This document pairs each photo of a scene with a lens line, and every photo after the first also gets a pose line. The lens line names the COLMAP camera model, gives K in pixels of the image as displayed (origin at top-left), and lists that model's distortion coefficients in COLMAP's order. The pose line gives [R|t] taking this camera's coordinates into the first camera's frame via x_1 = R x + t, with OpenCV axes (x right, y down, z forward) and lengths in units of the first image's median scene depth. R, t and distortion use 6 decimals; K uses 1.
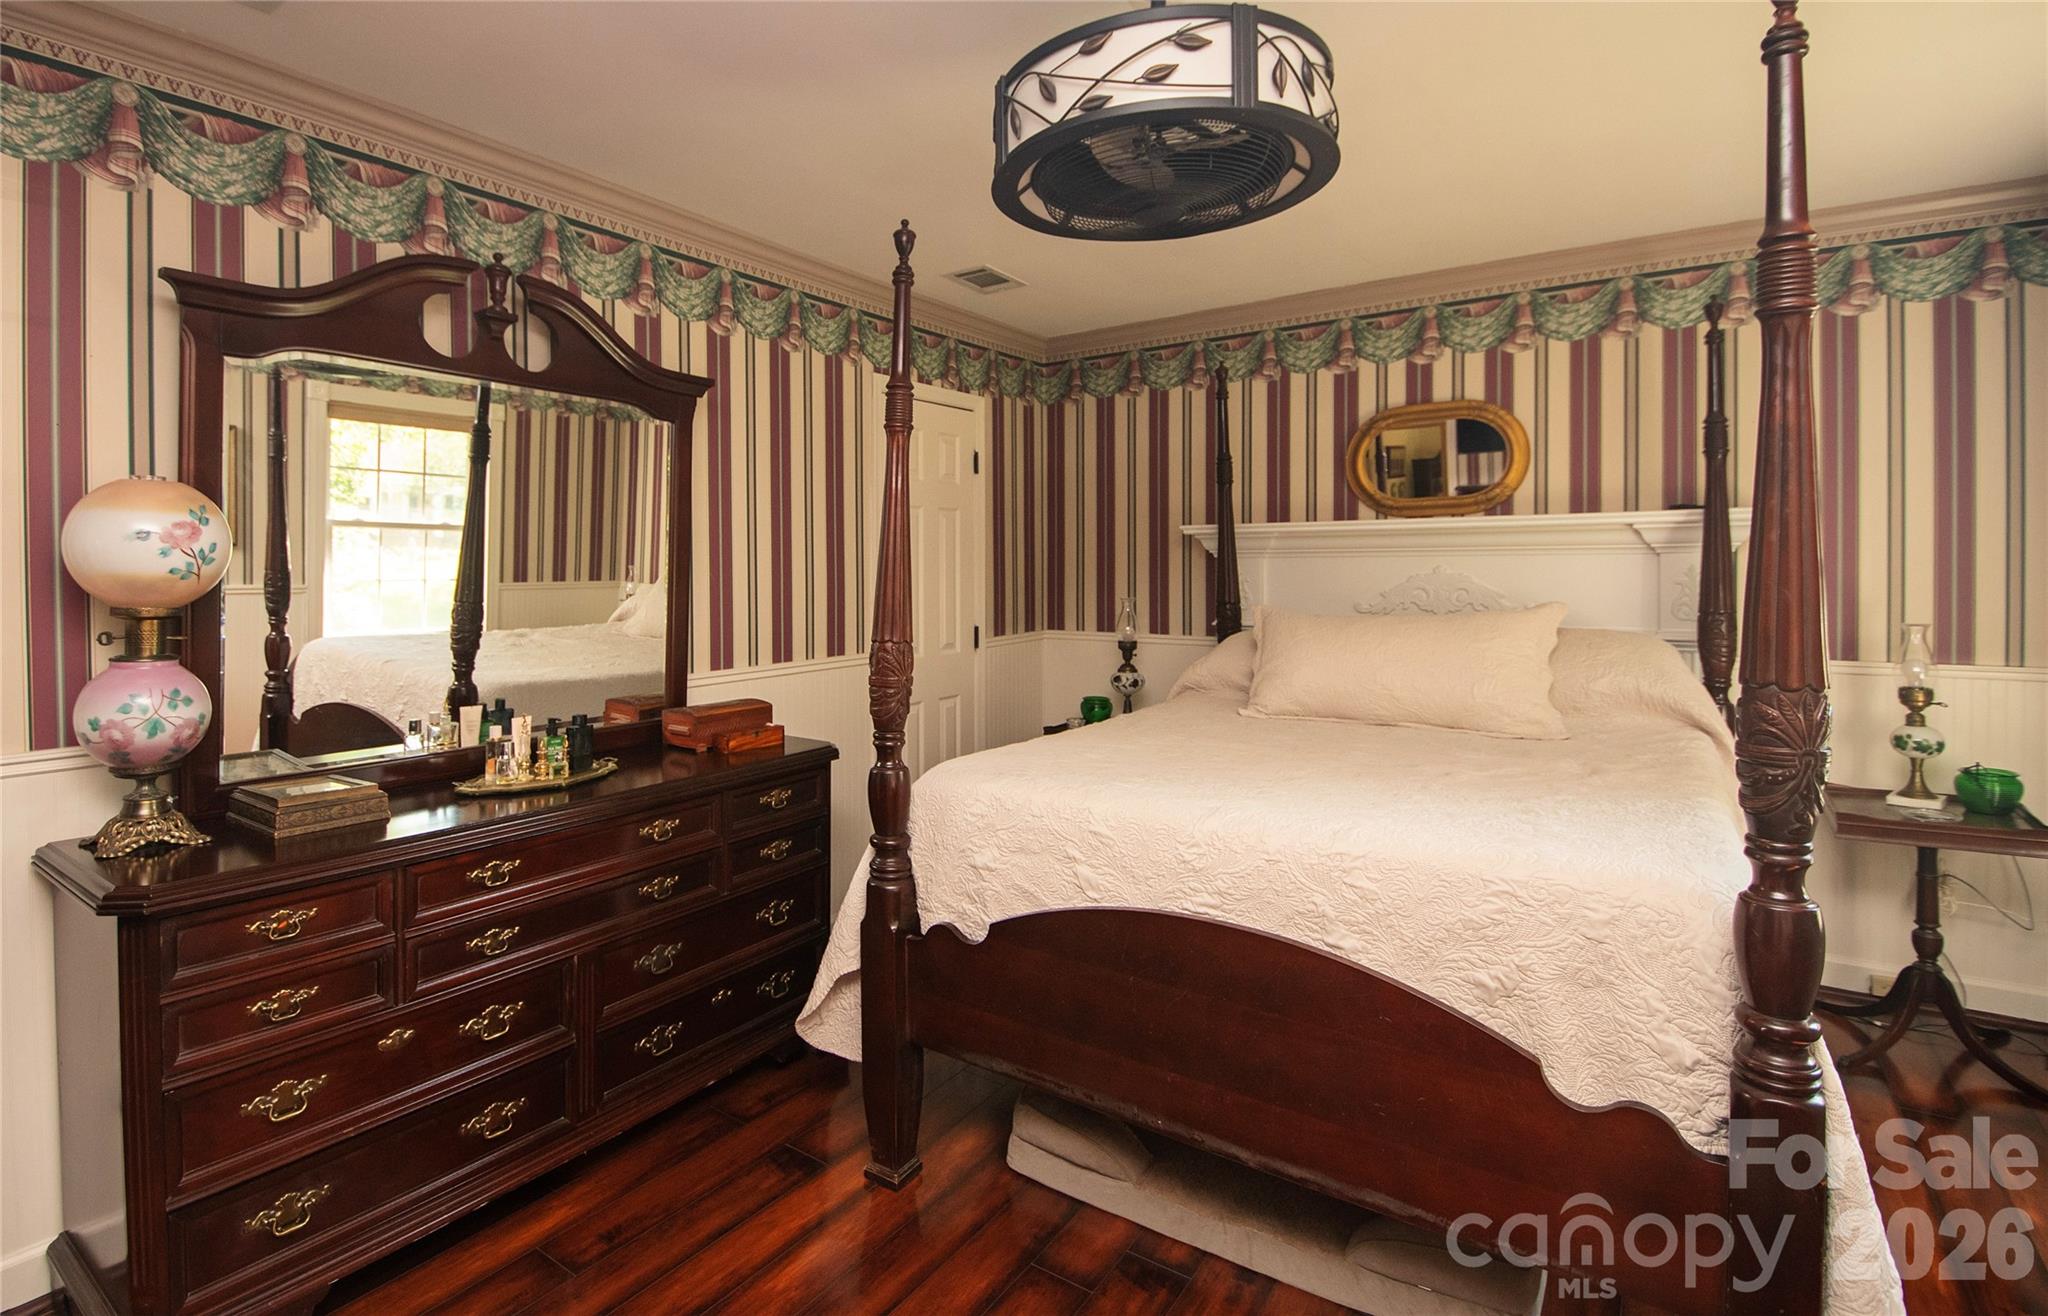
lens RADIAL K [[974.1, 0, 945.8], [0, 974.1, 575.5], [0, 0, 1]] dist [0.013404, -0.016449]
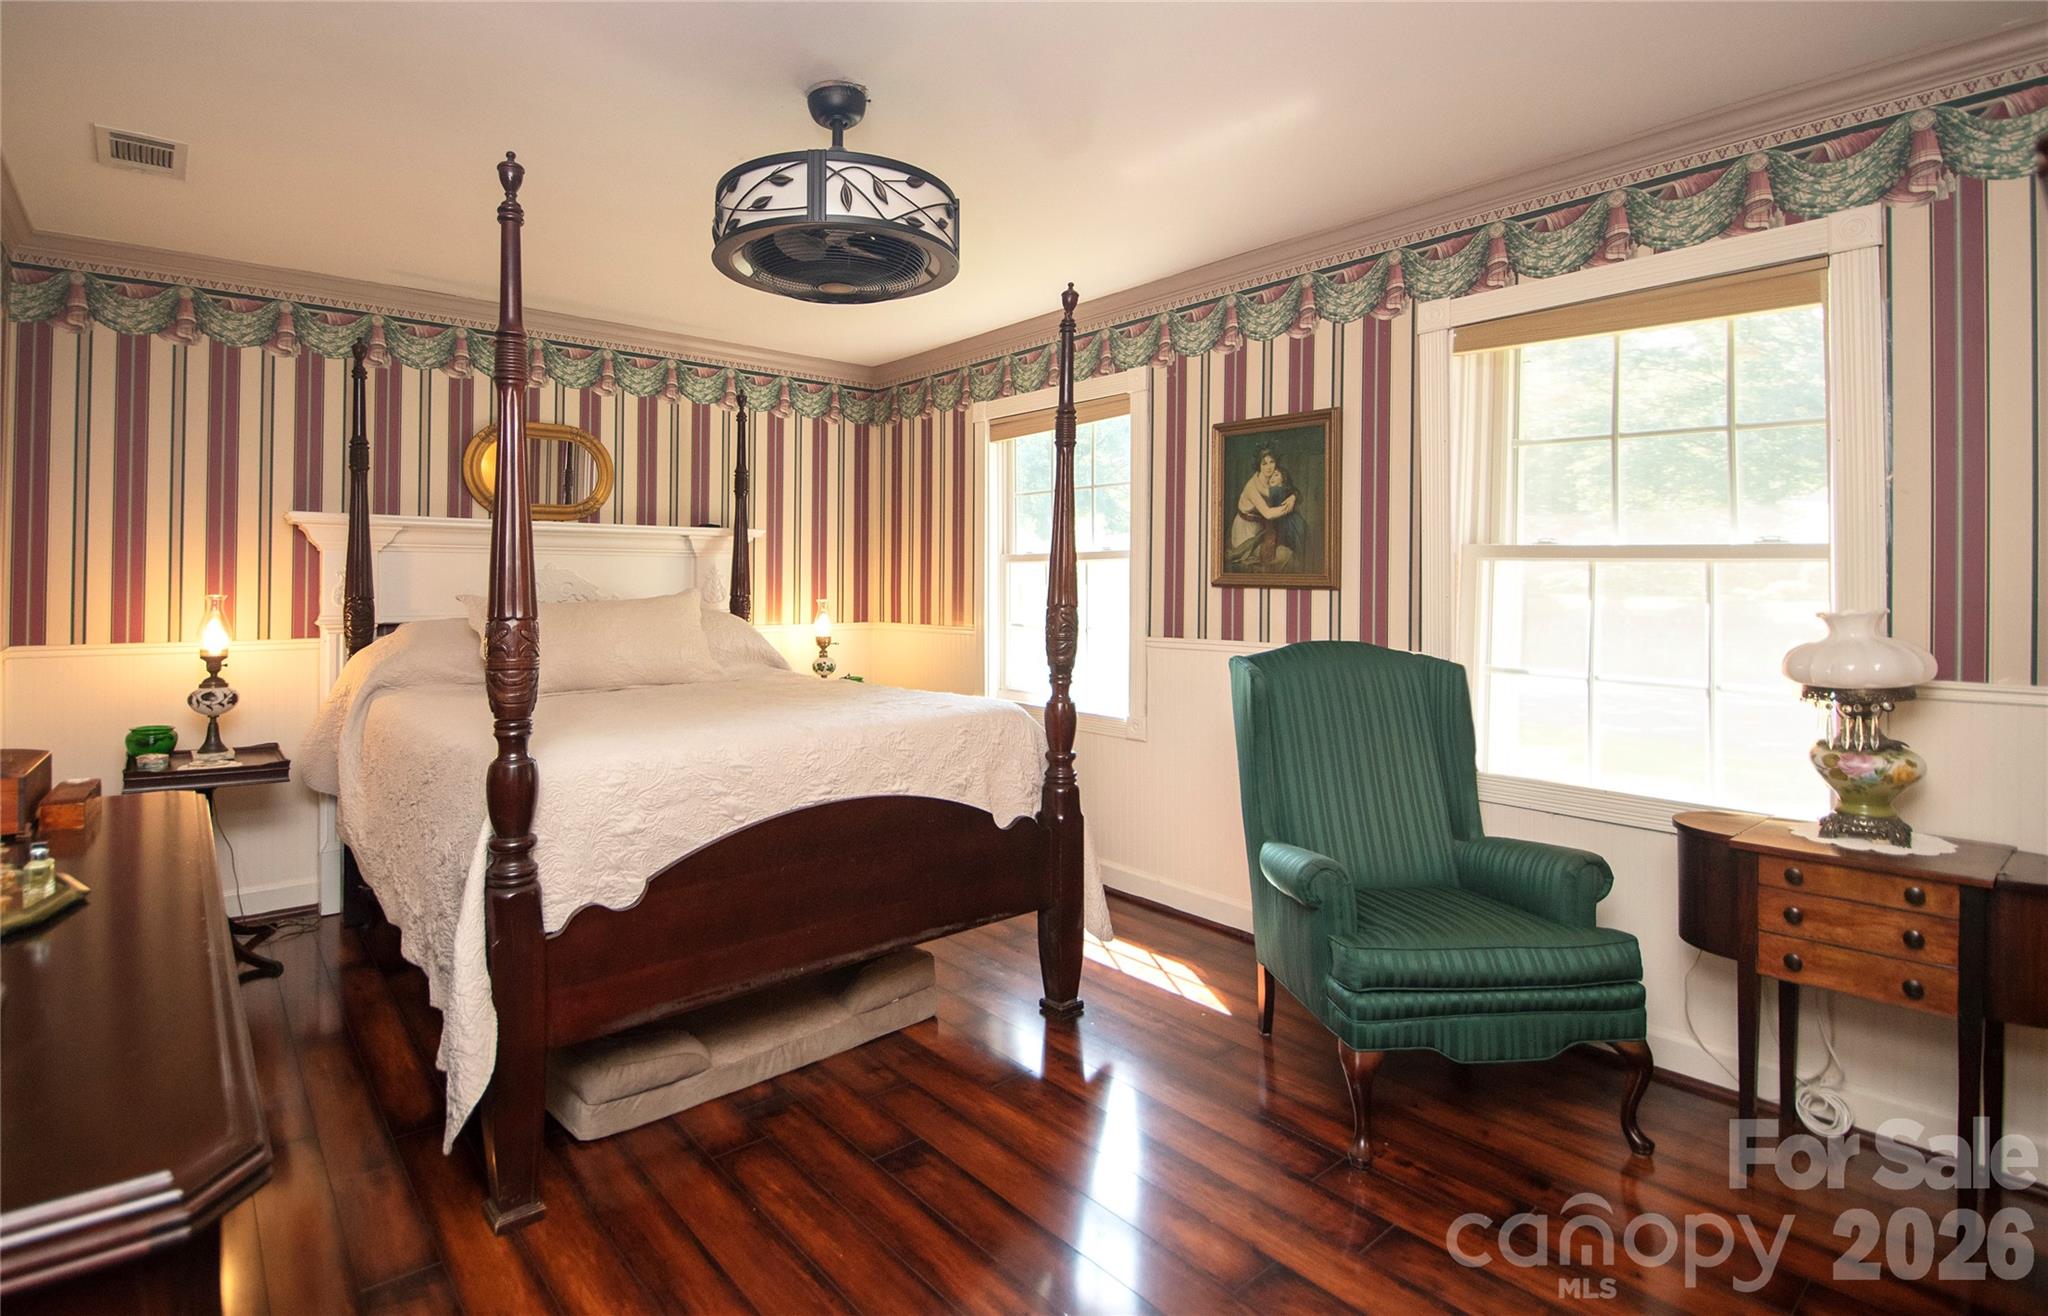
lens RADIAL K [[974.1, 0, 945.8], [0, 974.1, 575.5], [0, 0, 1]] dist [0.013404, -0.016449]
pose [[0.267722, 0.014949, 0.963380, -0.518157], [0.005752, 0.999837, -0.017114, 0.029136], [-0.963479, 0.010123, 0.267593, 0.240411]]
